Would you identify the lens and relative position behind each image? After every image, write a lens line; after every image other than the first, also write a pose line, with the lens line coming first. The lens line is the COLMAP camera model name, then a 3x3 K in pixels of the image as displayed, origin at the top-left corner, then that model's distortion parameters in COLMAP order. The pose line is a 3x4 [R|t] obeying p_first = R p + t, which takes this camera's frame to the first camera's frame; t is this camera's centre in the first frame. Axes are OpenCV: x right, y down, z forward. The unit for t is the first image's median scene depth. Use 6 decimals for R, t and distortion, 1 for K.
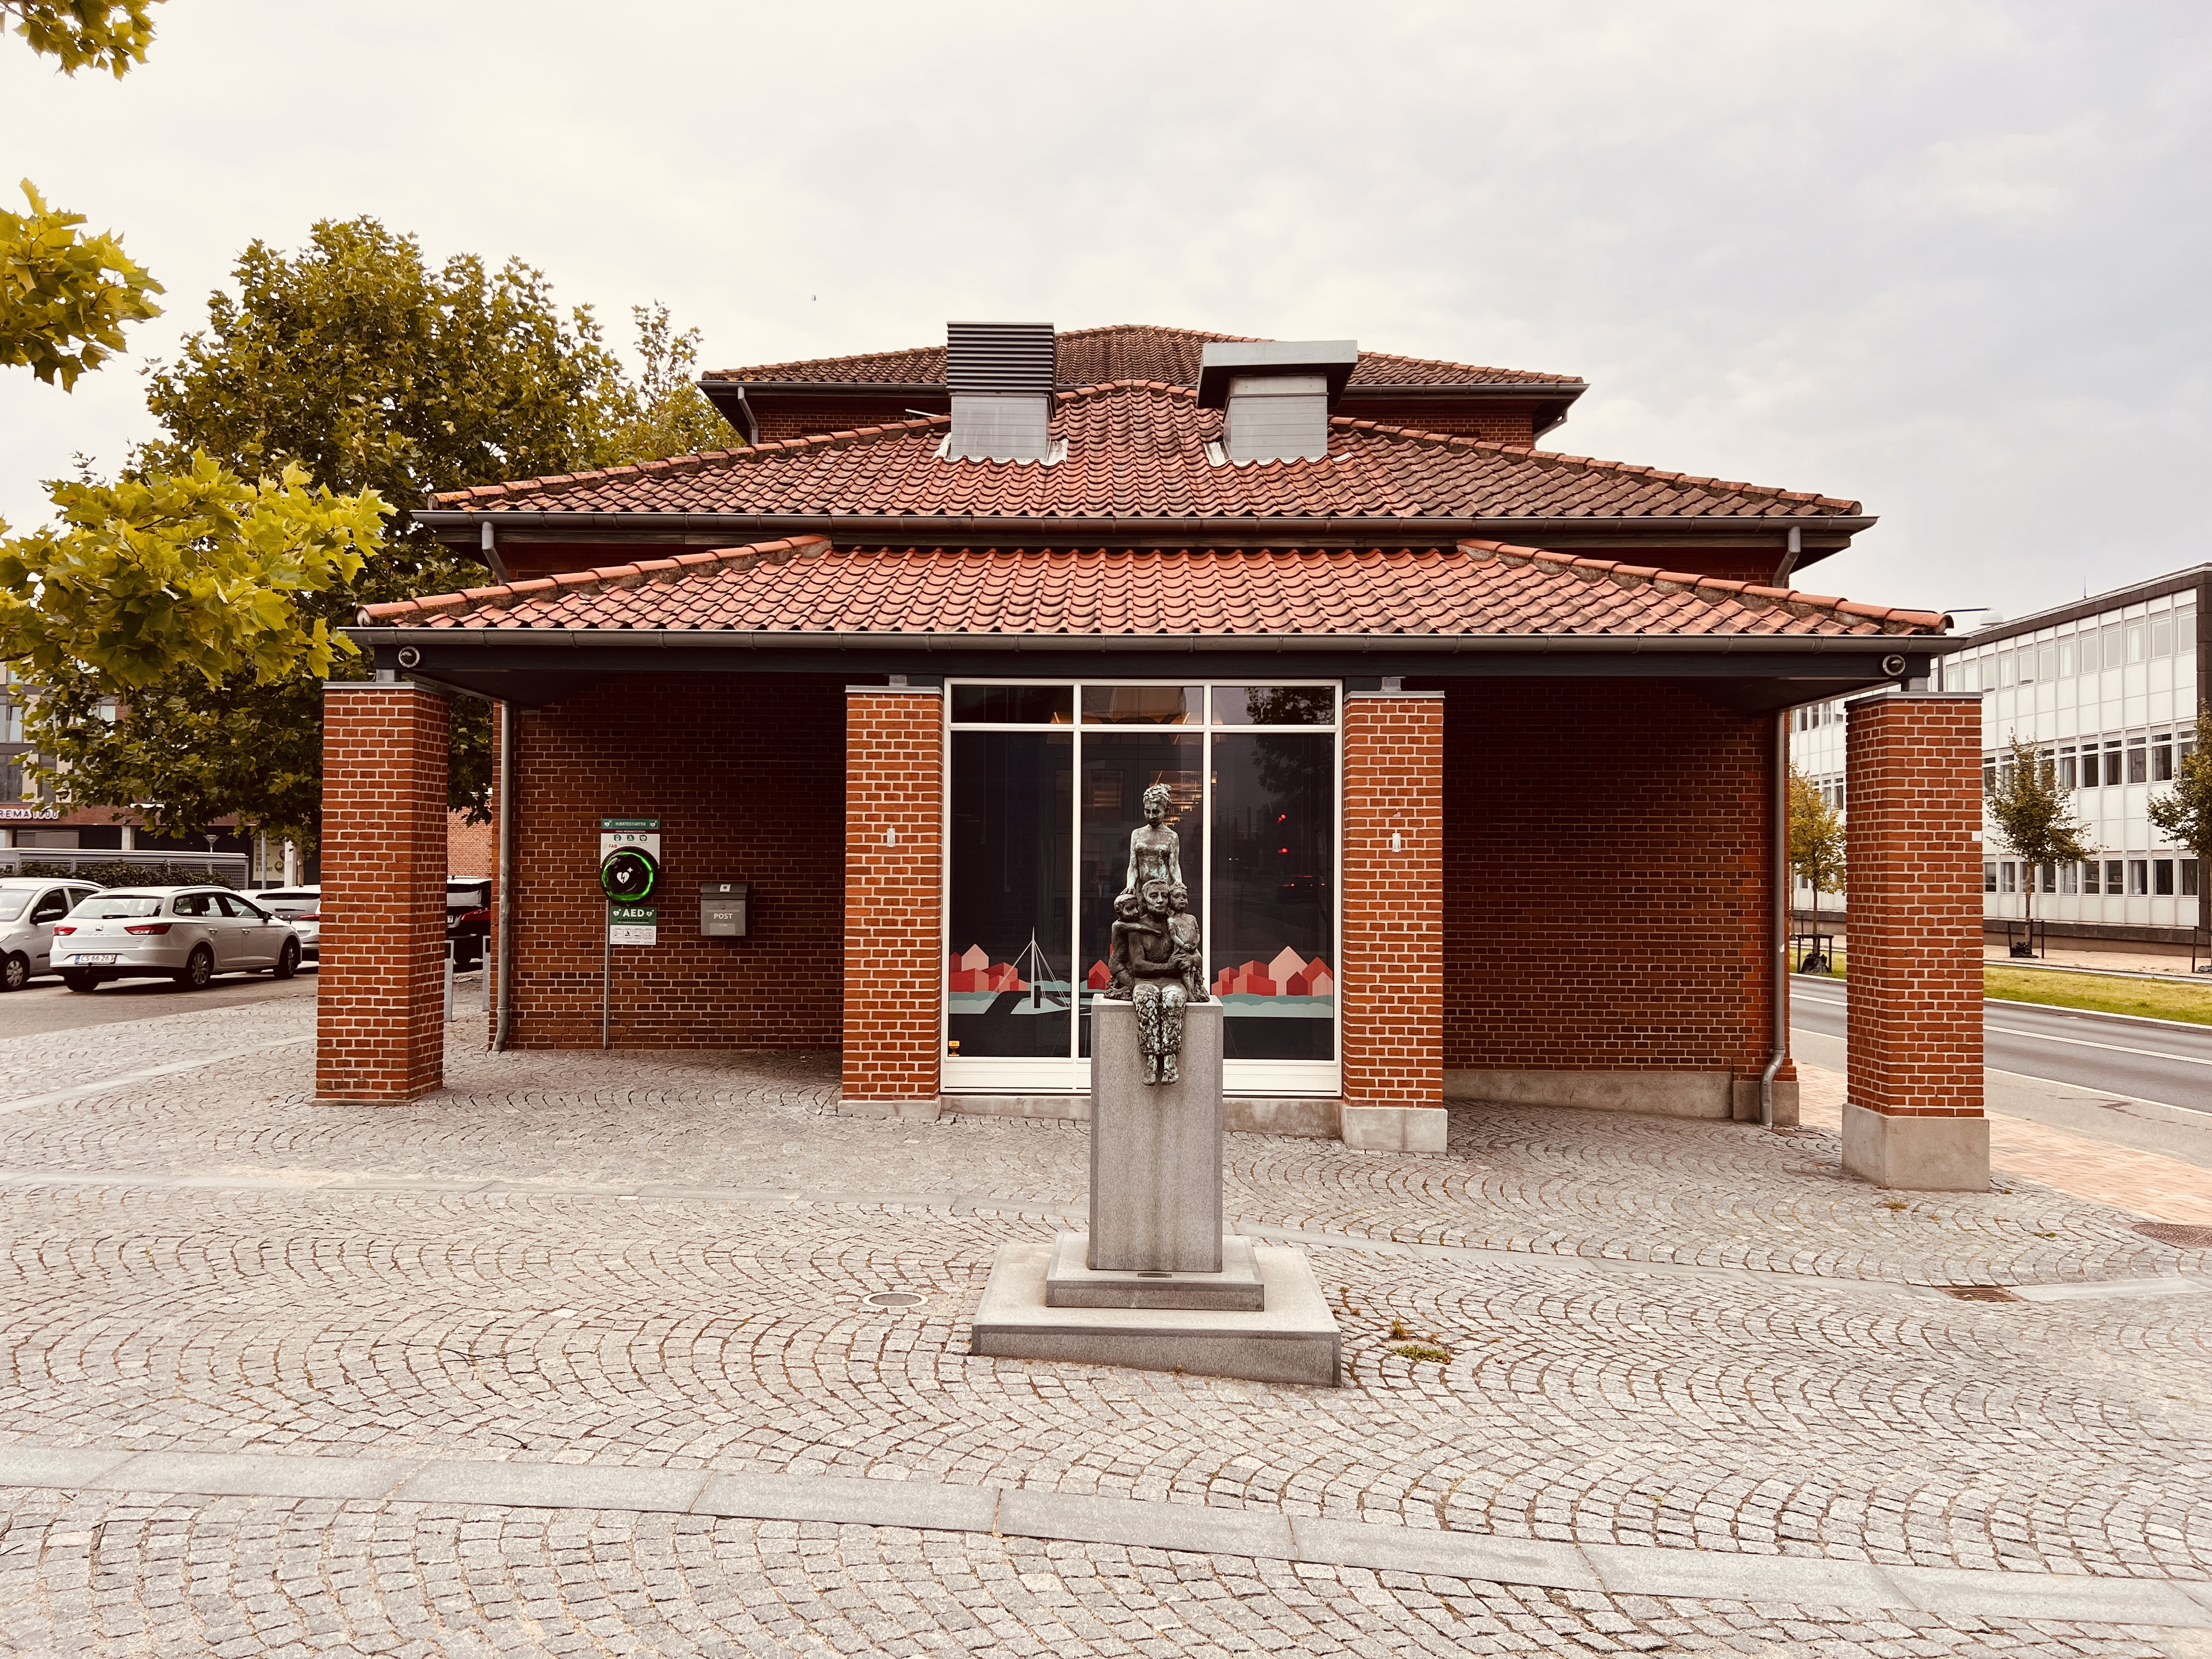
lens RADIAL K [[1667.6, 0, 1095.5], [0, 1667.6, 838.4], [0, 0, 1]] dist [0.061035, -0.017335]
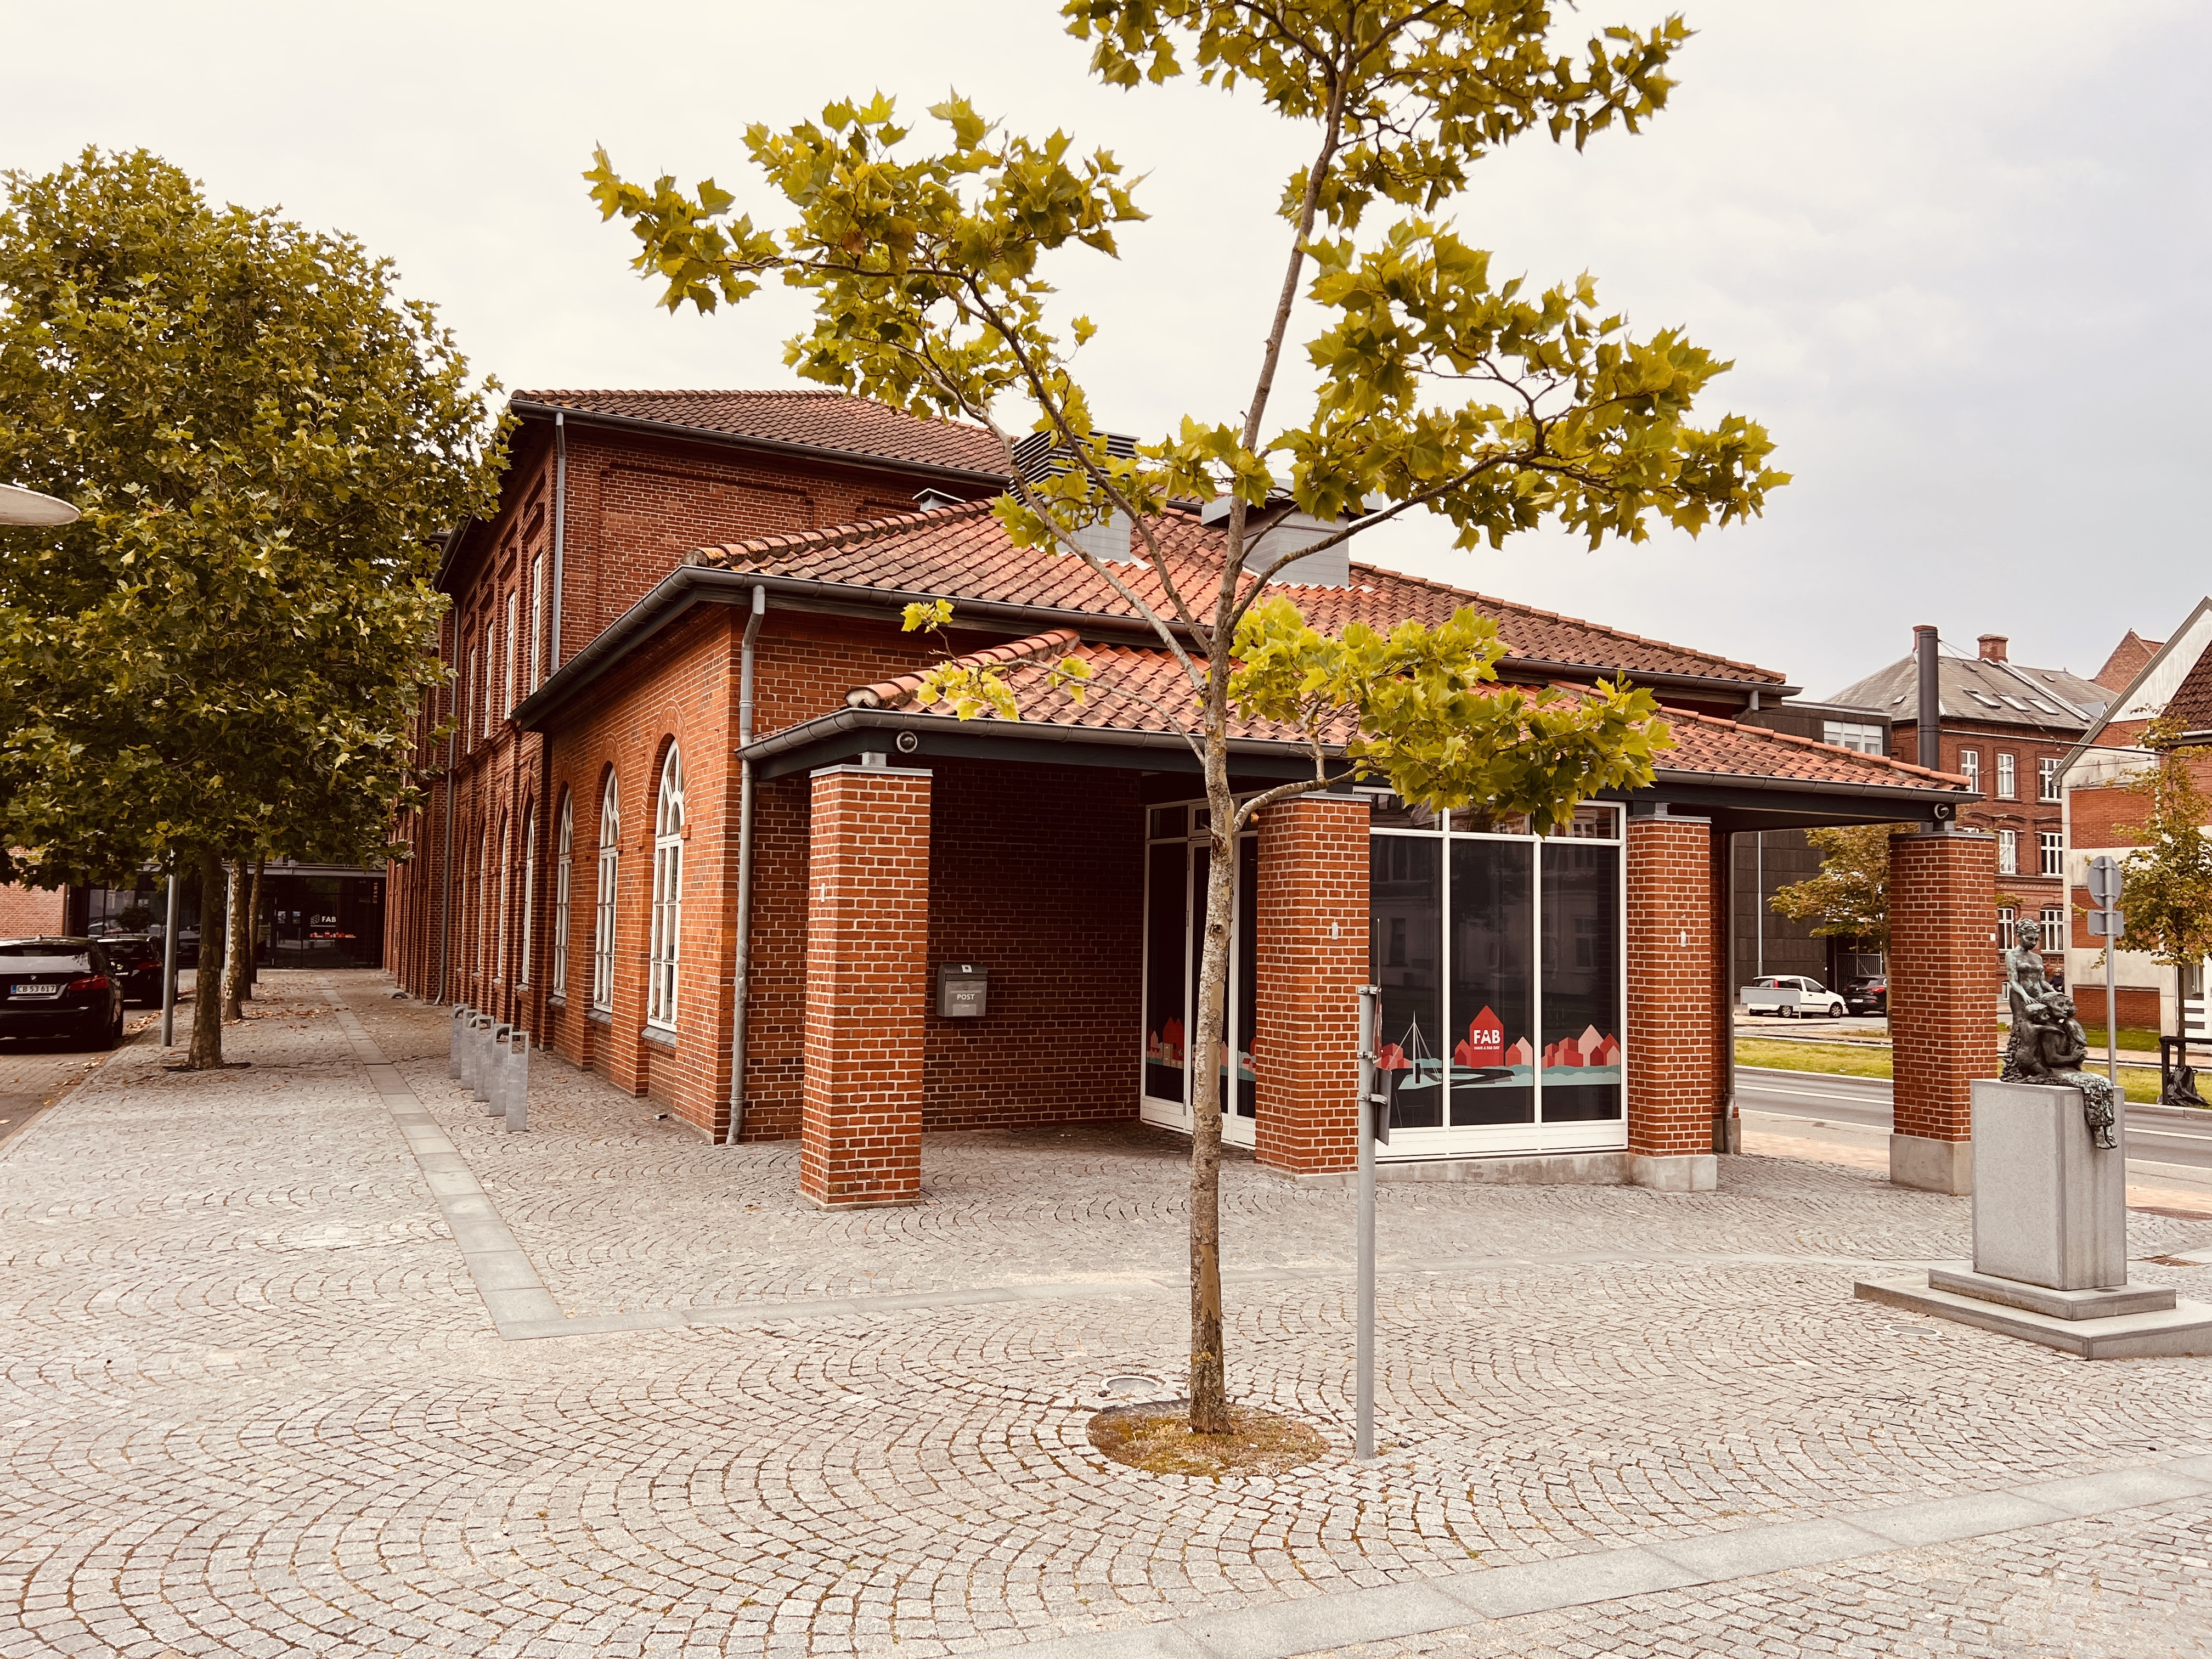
lens RADIAL K [[1667.6, 0, 1120.5], [0, 1667.6, 812.0], [0, 0, 1]] dist [0.061035, -0.017335]
pose [[0.890753, 0.039439, 0.452774, -0.746935], [-0.020832, 0.998724, -0.046011, -0.025080], [-0.454011, 0.031552, 0.890437, 0.081991]]
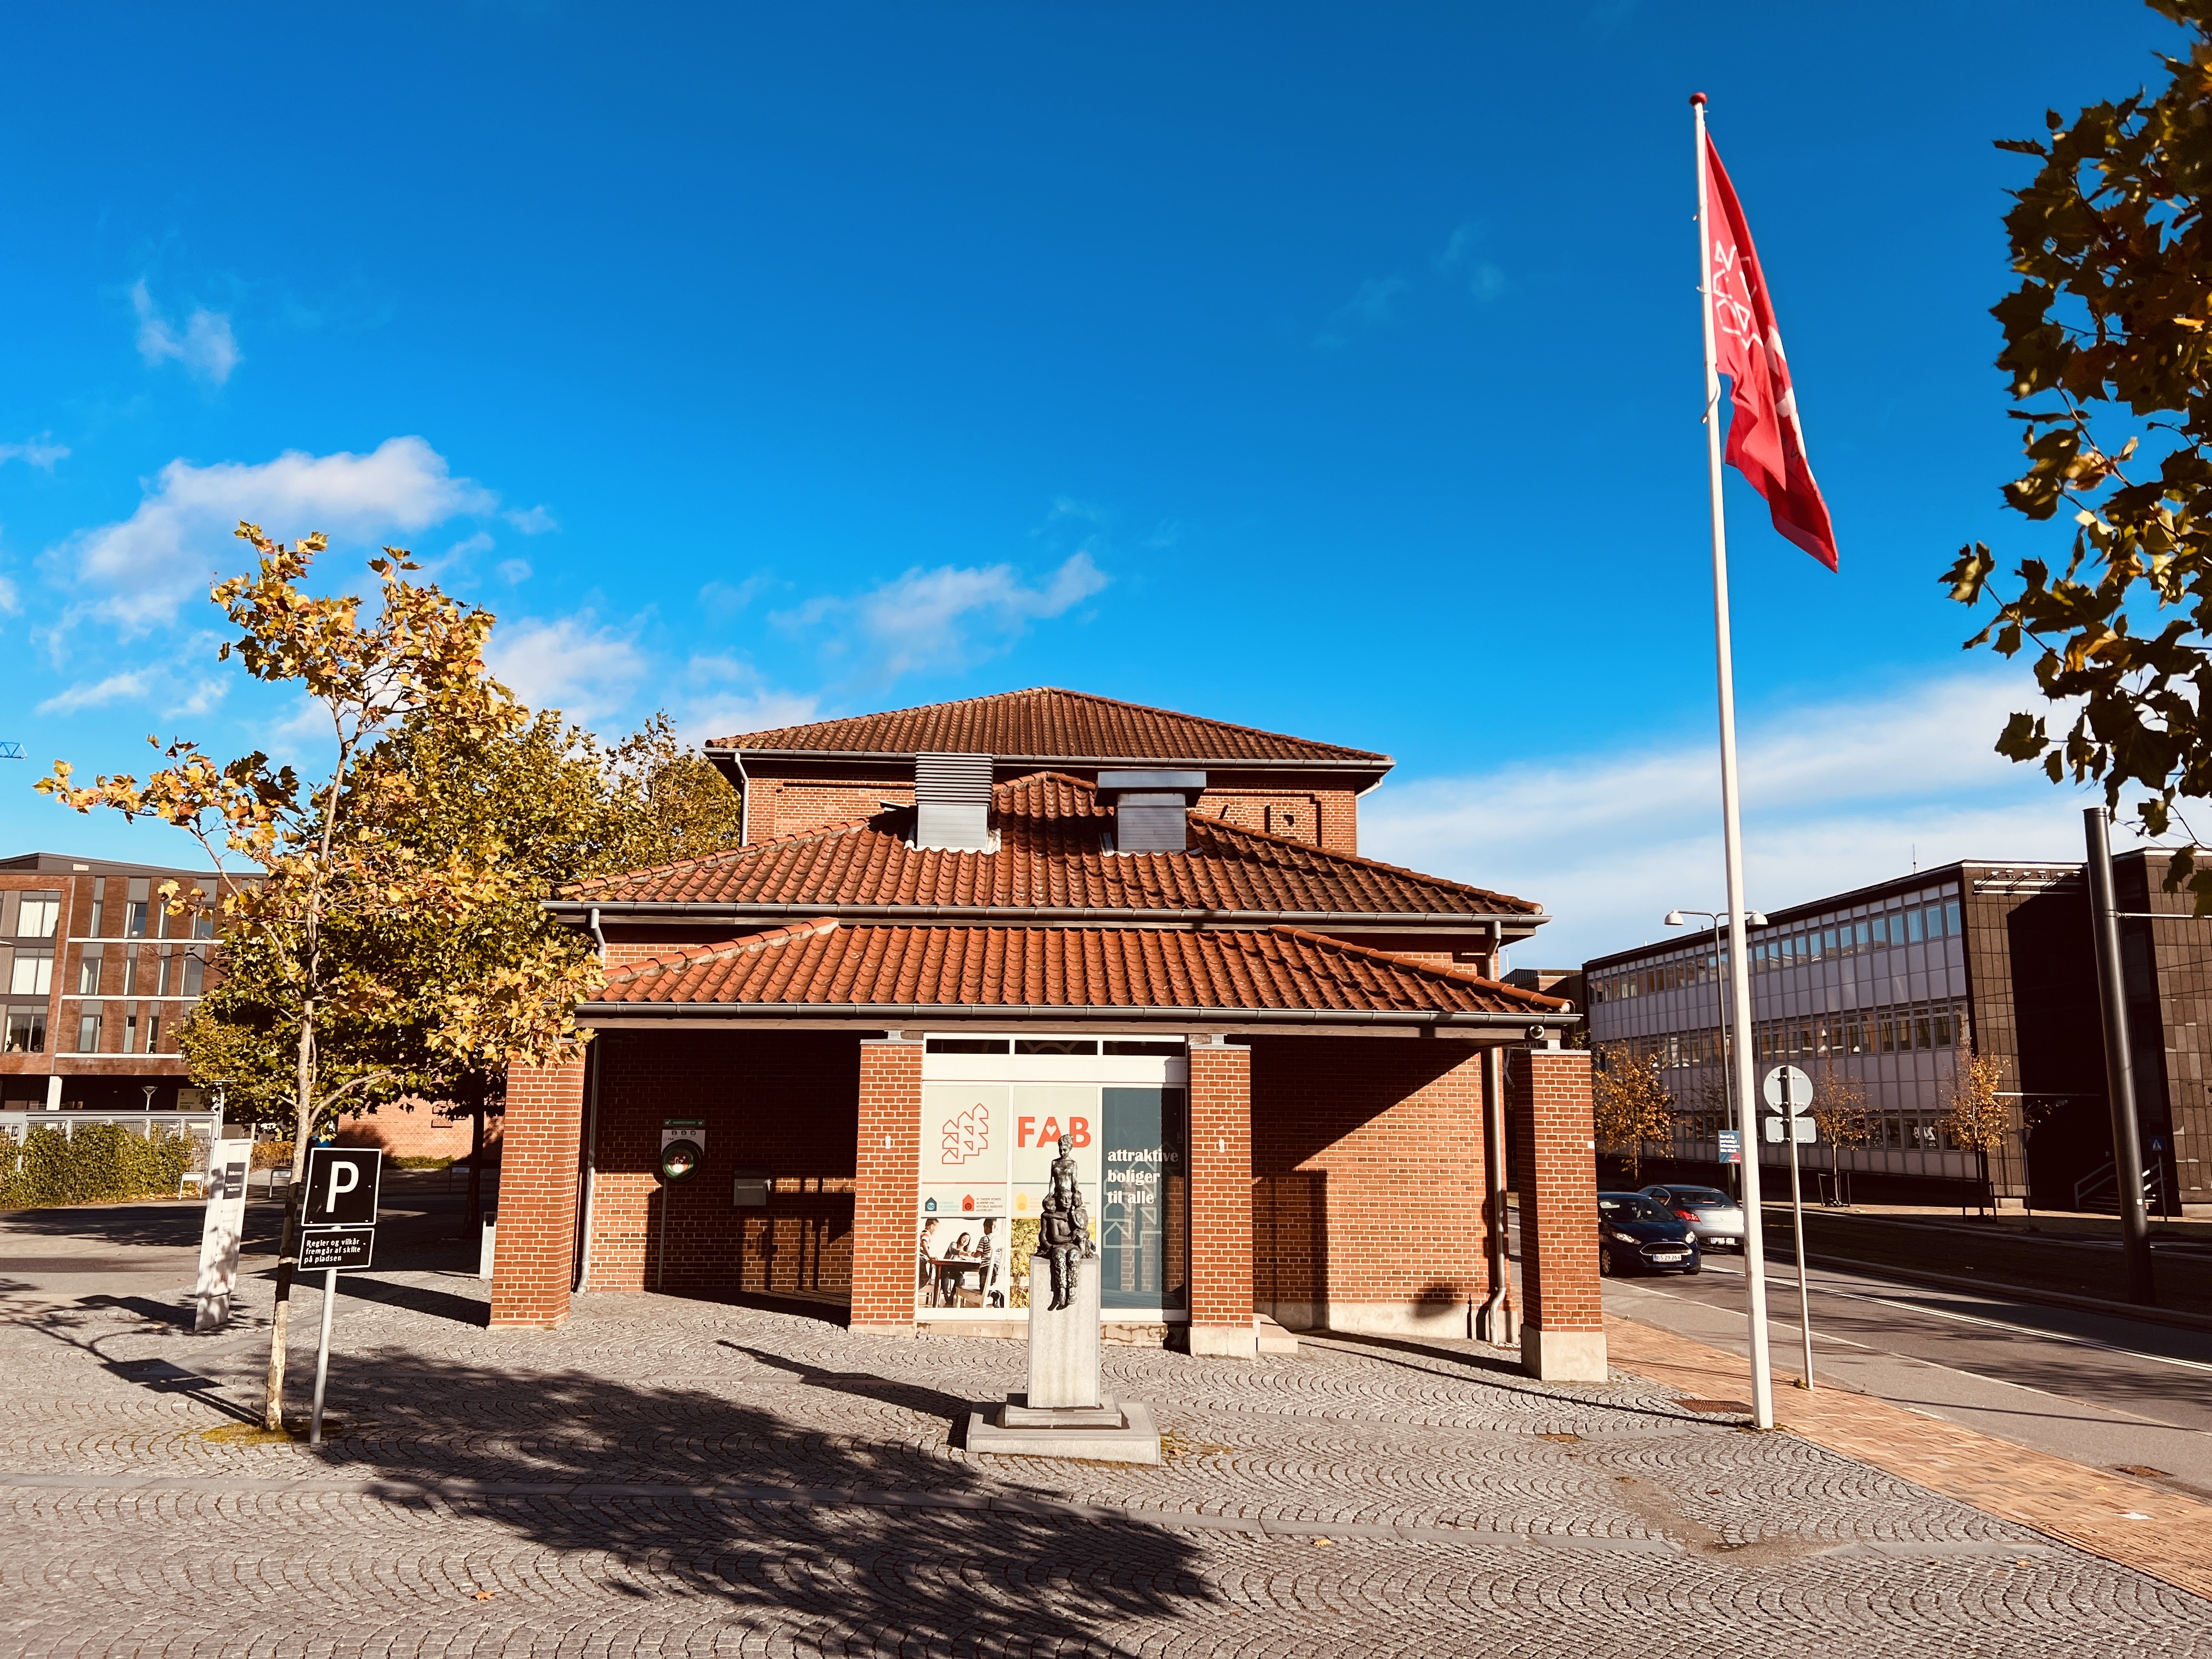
lens RADIAL K [[1667.6, 0, 1093.0], [0, 1667.6, 823.4], [0, 0, 1]] dist [0.061035, -0.017335]
pose [[0.998516, 0.012353, 0.053042, -0.021359], [-0.004110, 0.988249, -0.152798, -0.054356], [-0.054307, 0.152353, 0.986833, -0.538018]]
